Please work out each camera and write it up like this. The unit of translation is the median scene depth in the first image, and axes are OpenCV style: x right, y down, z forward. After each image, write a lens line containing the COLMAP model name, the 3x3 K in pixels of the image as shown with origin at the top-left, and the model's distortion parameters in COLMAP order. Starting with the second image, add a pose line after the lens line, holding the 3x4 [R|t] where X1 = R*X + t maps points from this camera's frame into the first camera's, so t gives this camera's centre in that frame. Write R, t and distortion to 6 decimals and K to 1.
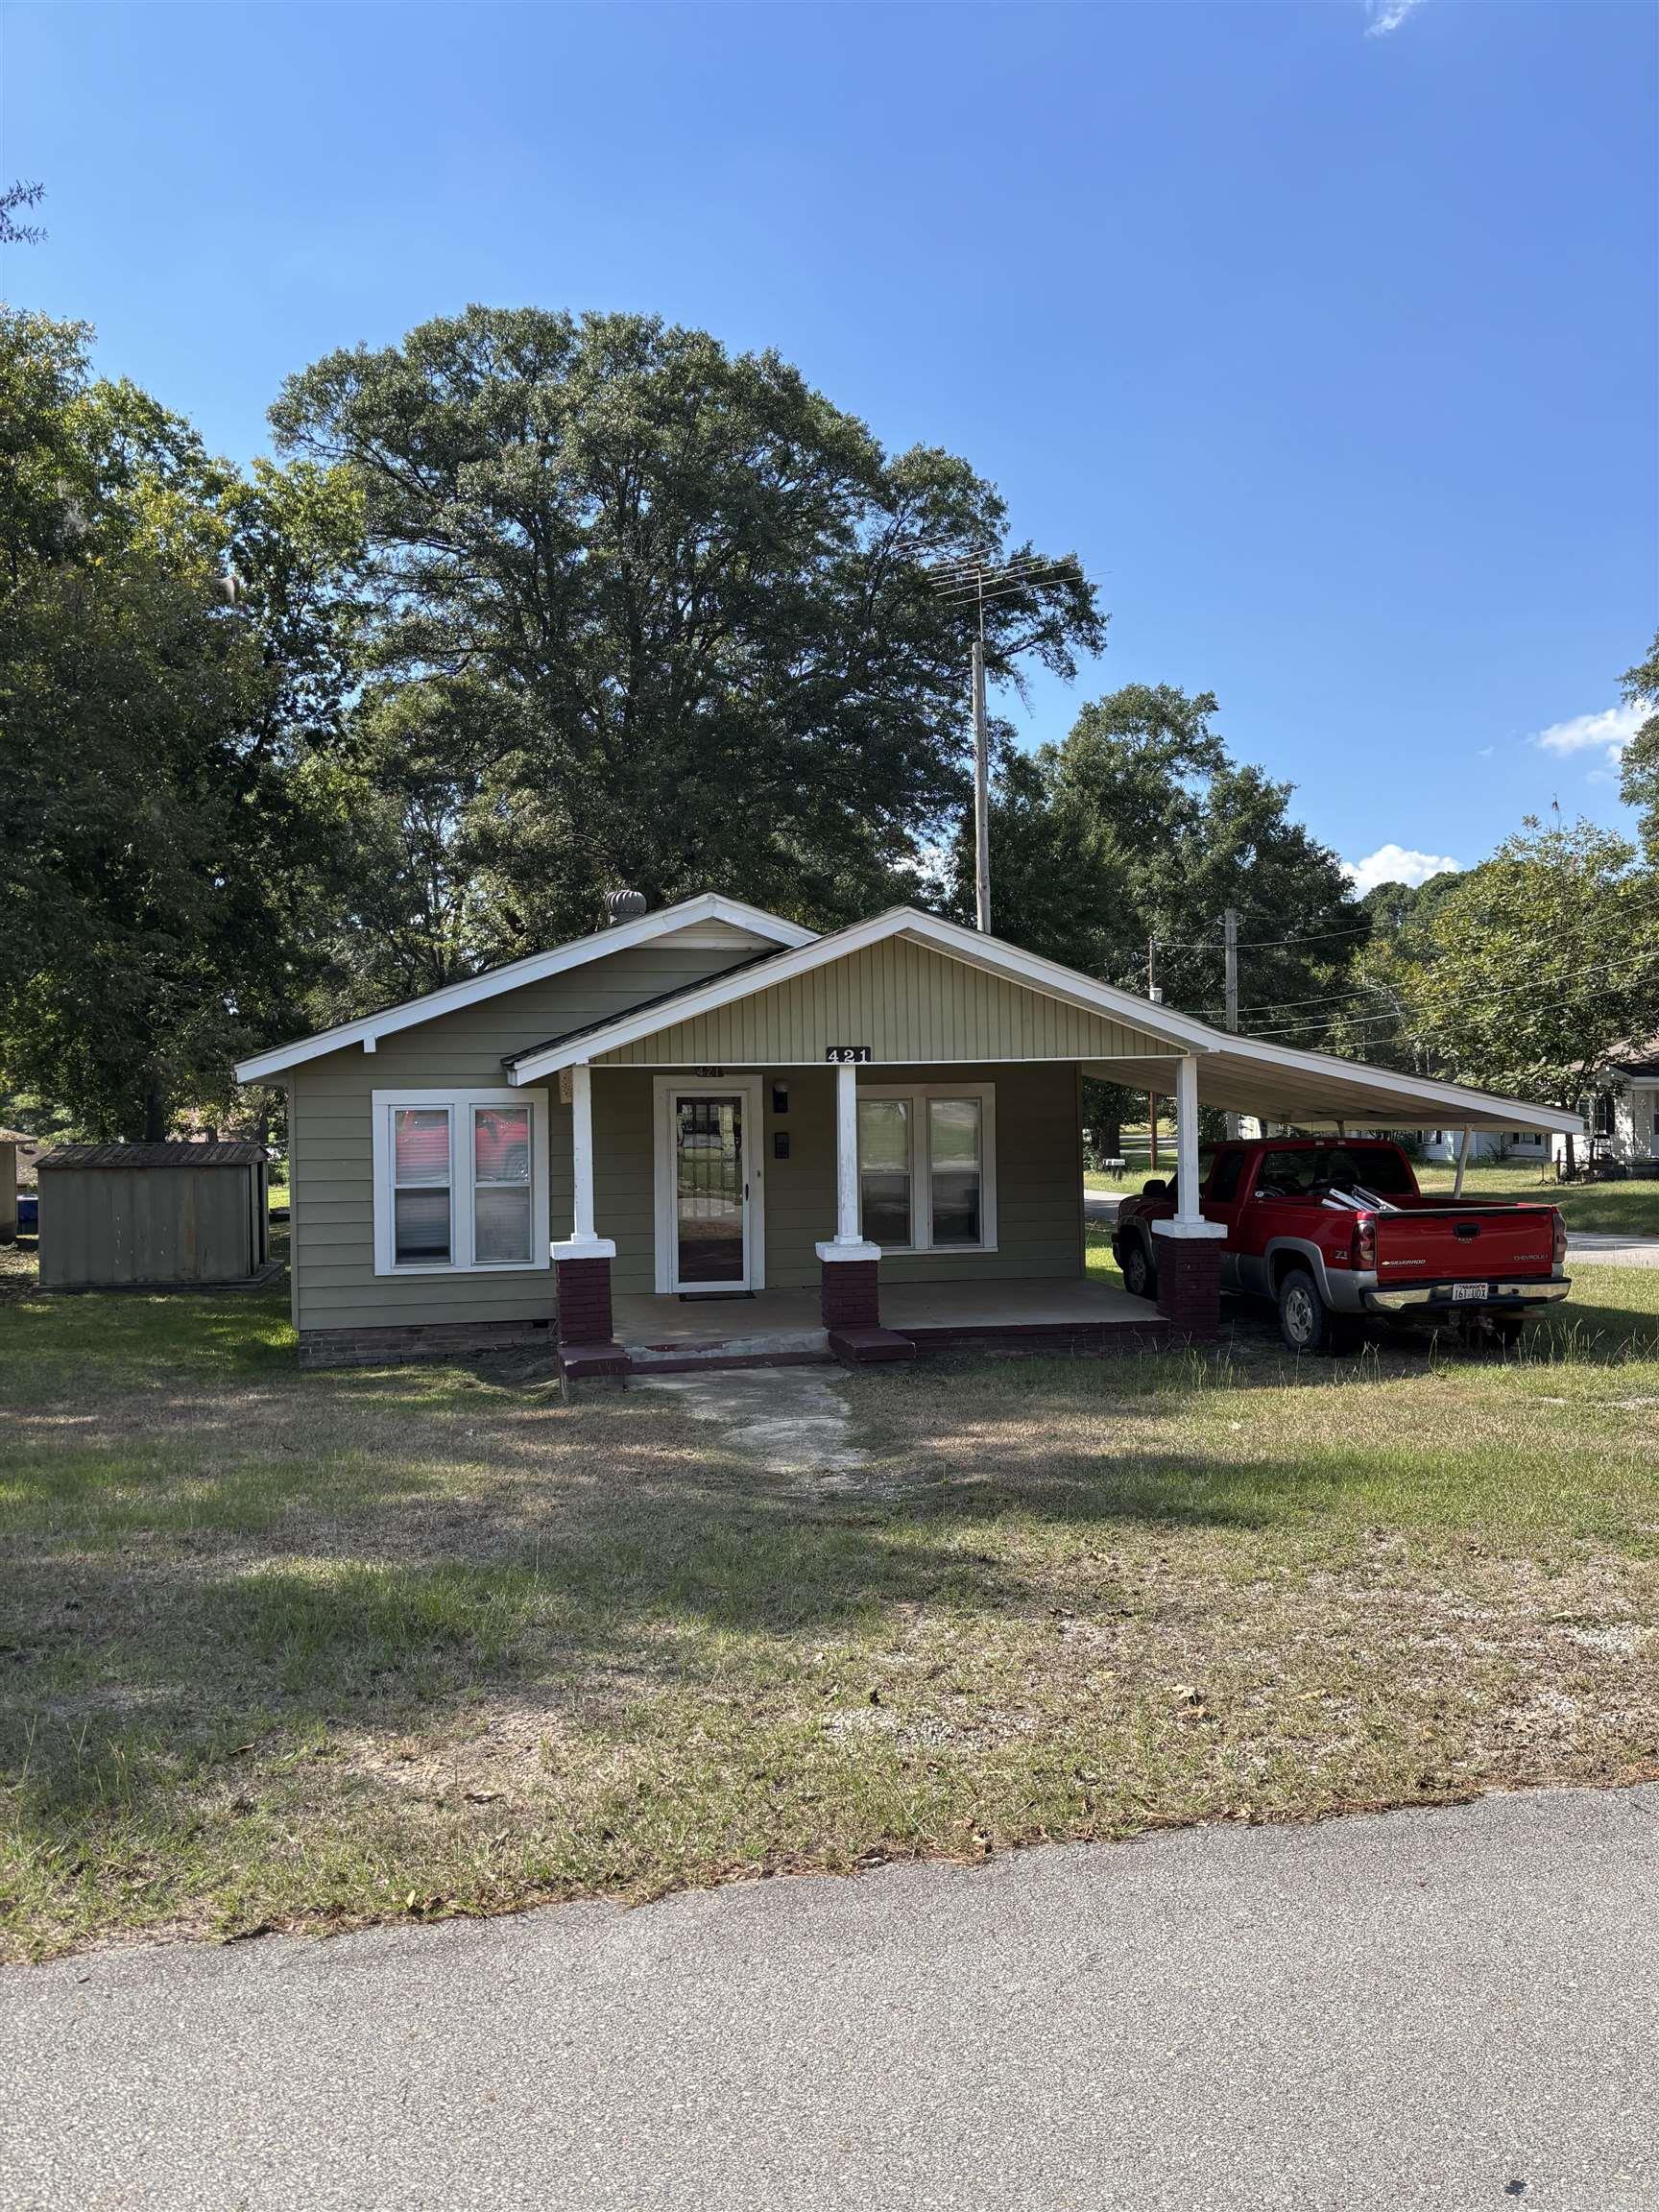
lens RADIAL K [[1685.2, 0, 829.5], [0, 1685.2, 1106.0], [0, 0, 1]] dist [0.110291, -0.242665]
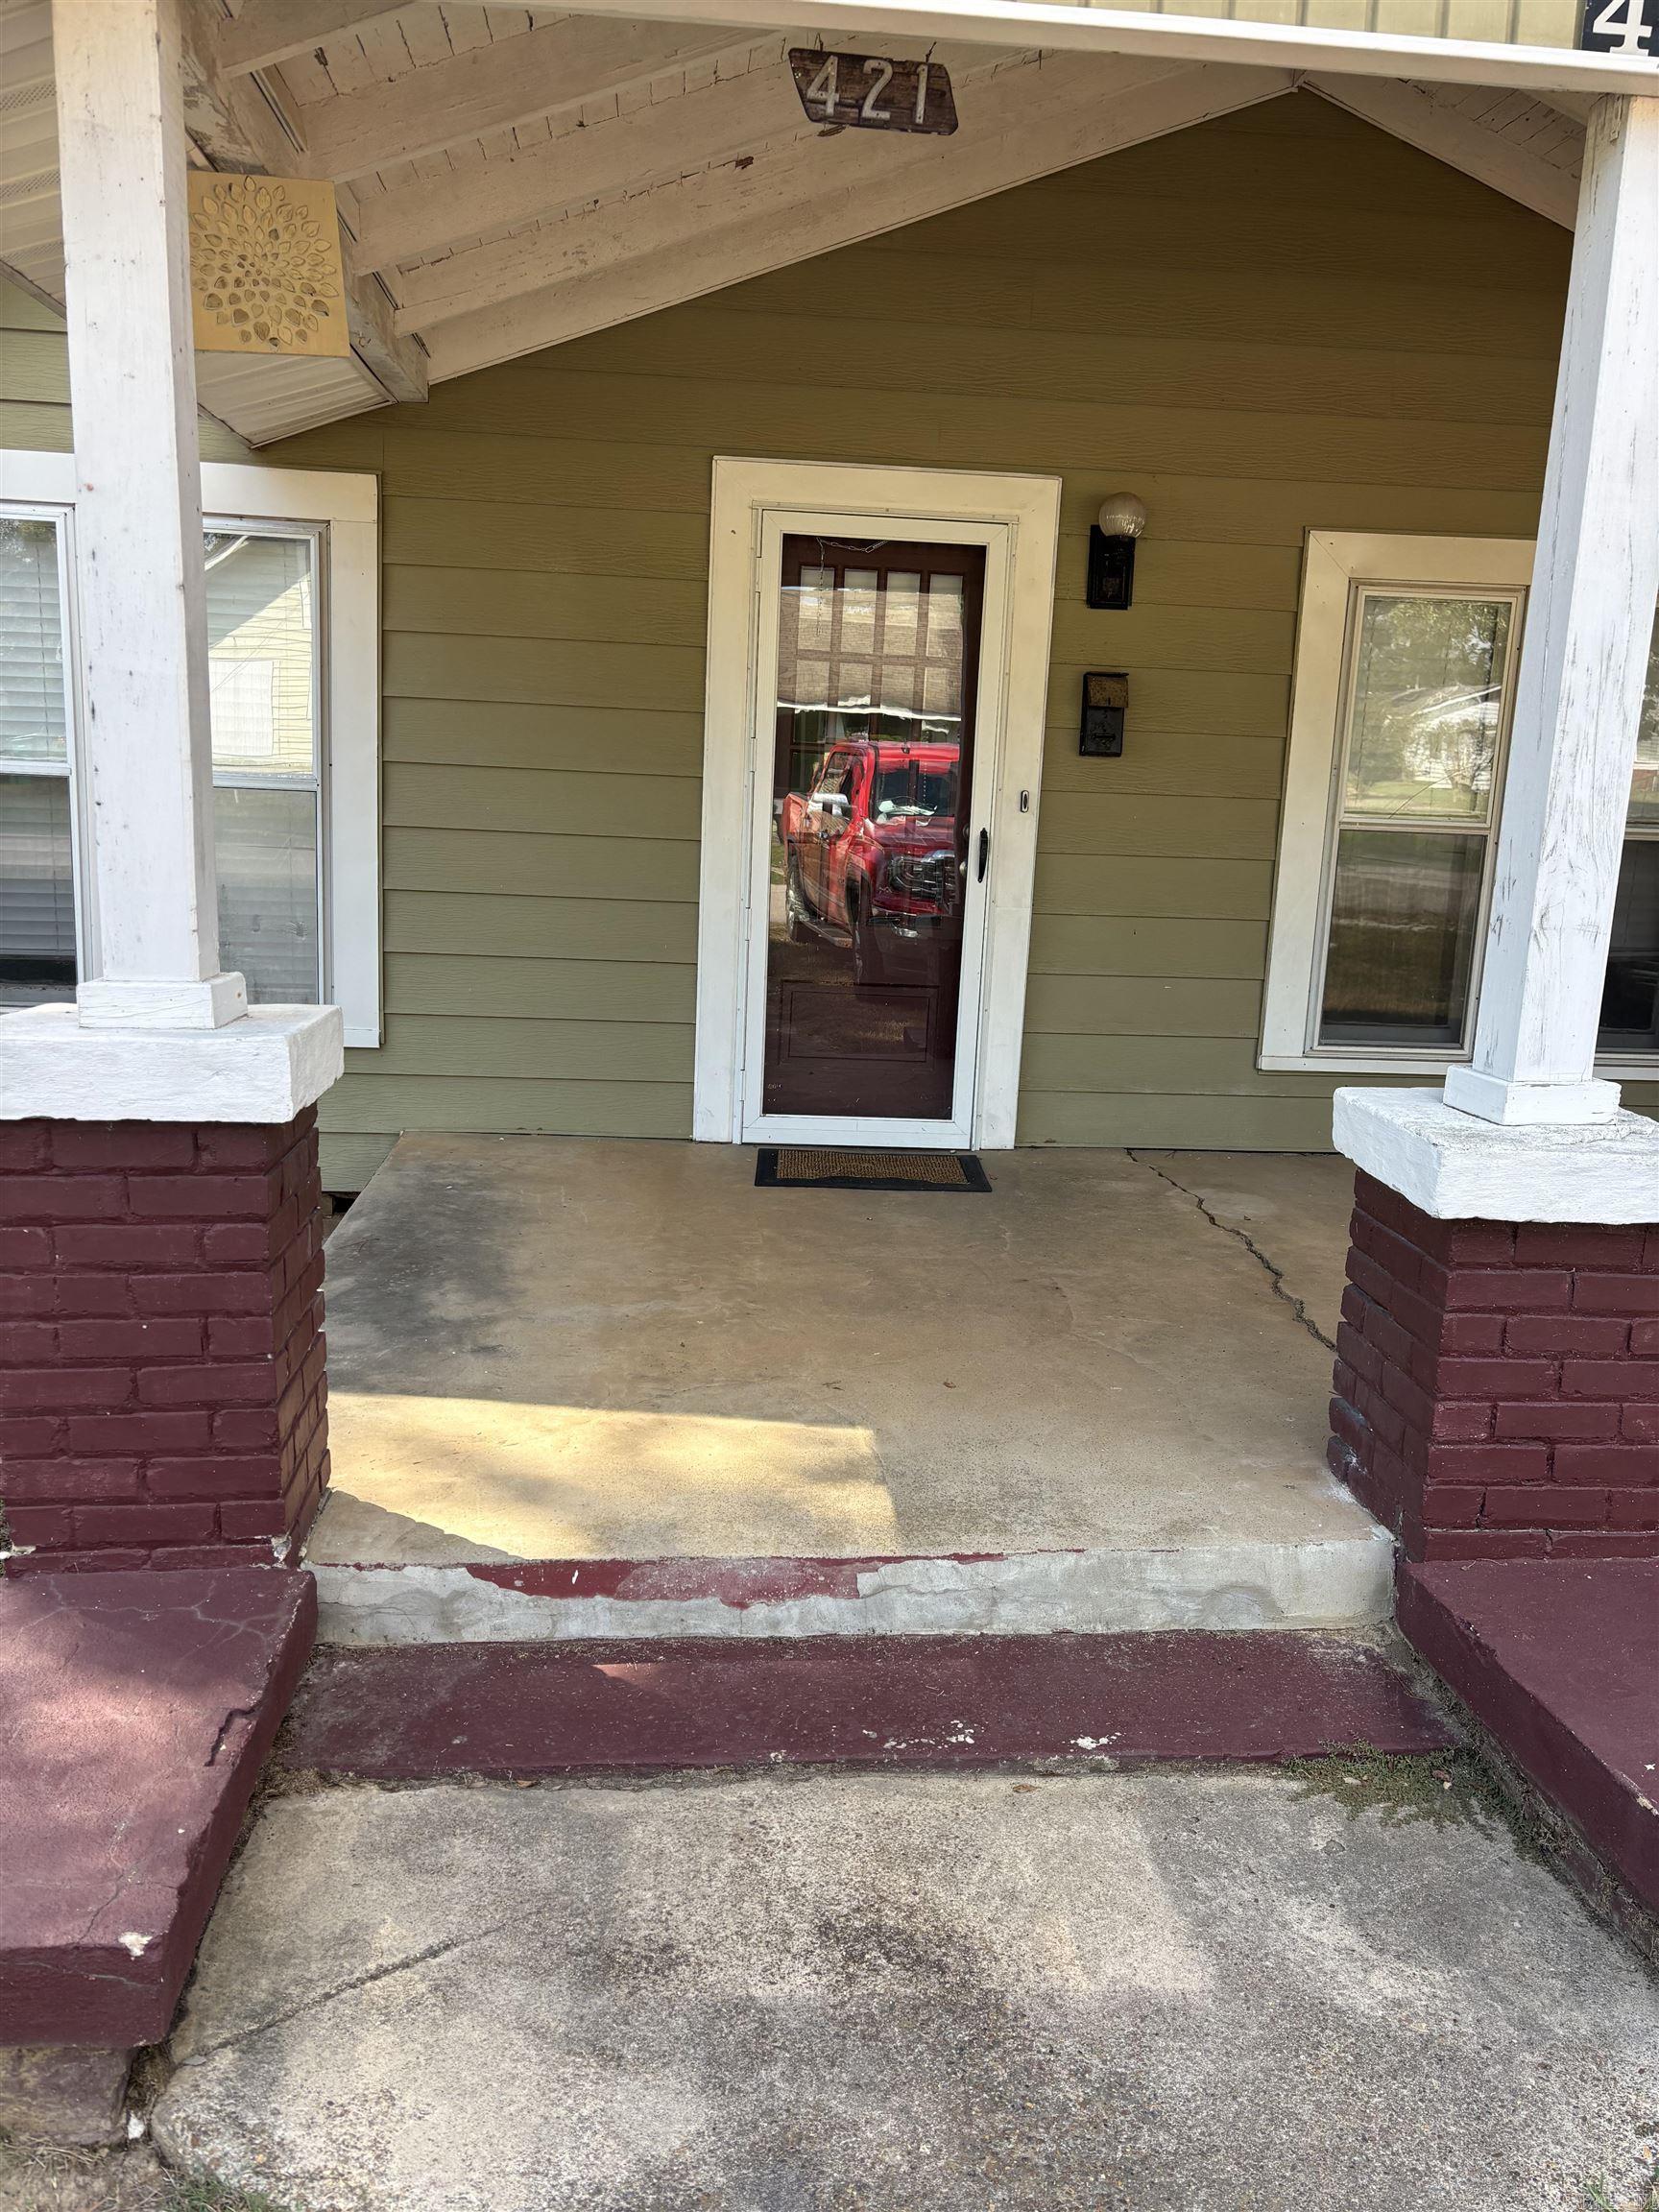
lens RADIAL K [[1685.2, 0, 829.5], [0, 1685.2, 1106.0], [0, 0, 1]] dist [0.110291, -0.242665]
pose [[0.992171, 0.073230, -0.101163, -0.042113], [-0.054783, 0.983151, 0.174393, 0.043558], [0.112229, -0.167486, 0.979466, 0.673929]]
